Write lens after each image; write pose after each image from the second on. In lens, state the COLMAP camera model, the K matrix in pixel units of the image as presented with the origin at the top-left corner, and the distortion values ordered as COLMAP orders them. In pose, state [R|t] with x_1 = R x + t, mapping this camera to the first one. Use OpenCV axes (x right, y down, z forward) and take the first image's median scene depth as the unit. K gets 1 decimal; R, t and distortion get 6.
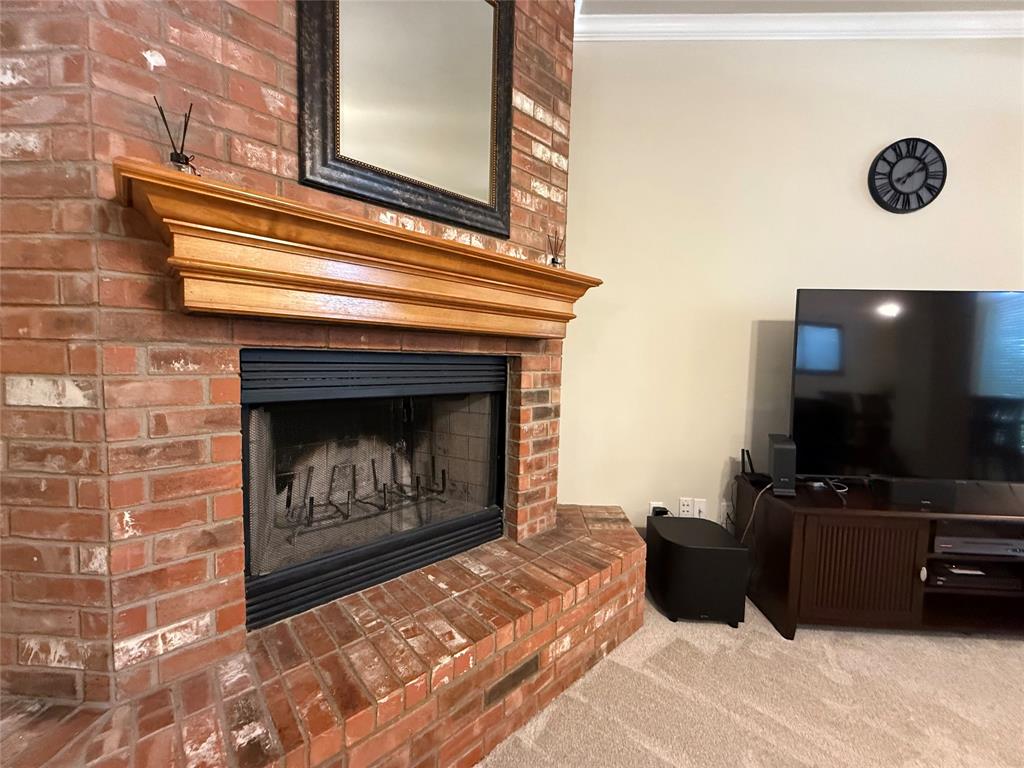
lens RADIAL K [[409.2, 0, 509.3], [0, 409.2, 383.2], [0, 0, 1]] dist [-0.002218, 0.000479]
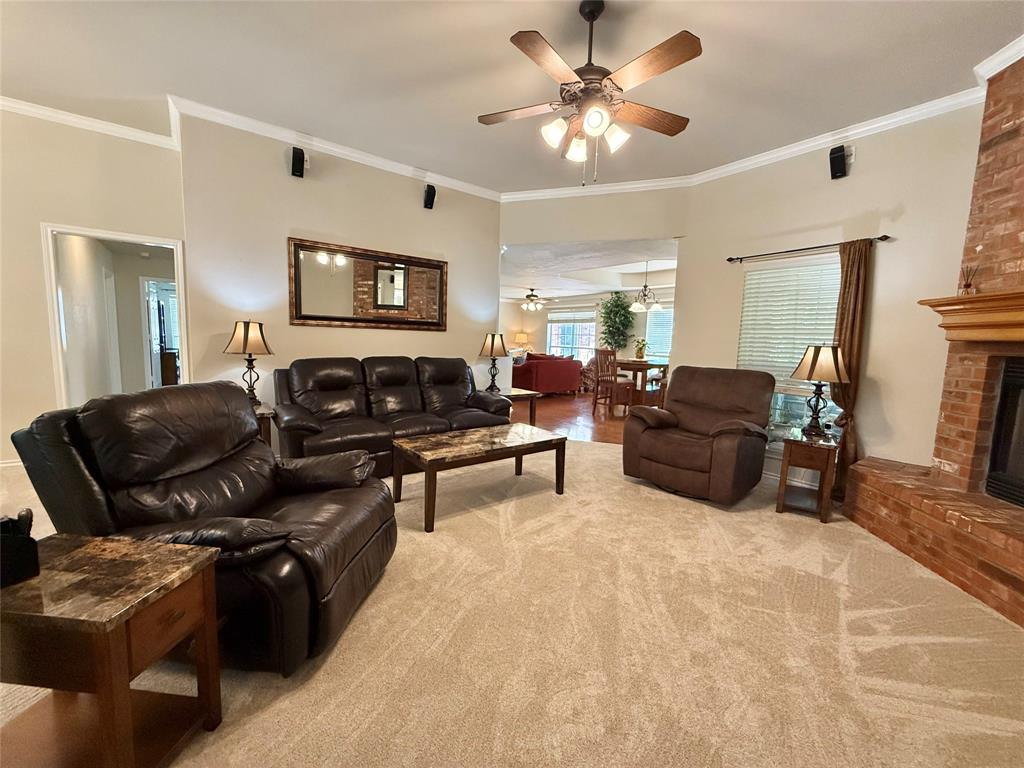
lens RADIAL K [[409.2, 0, 509.3], [0, 409.2, 383.2], [0, 0, 1]] dist [-0.002218, 0.000479]
pose [[-0.768249, 0.023285, -0.639727, 2.923067], [-0.090160, 0.985441, 0.144141, -0.022739], [0.633770, 0.168414, -0.754965, 1.094309]]
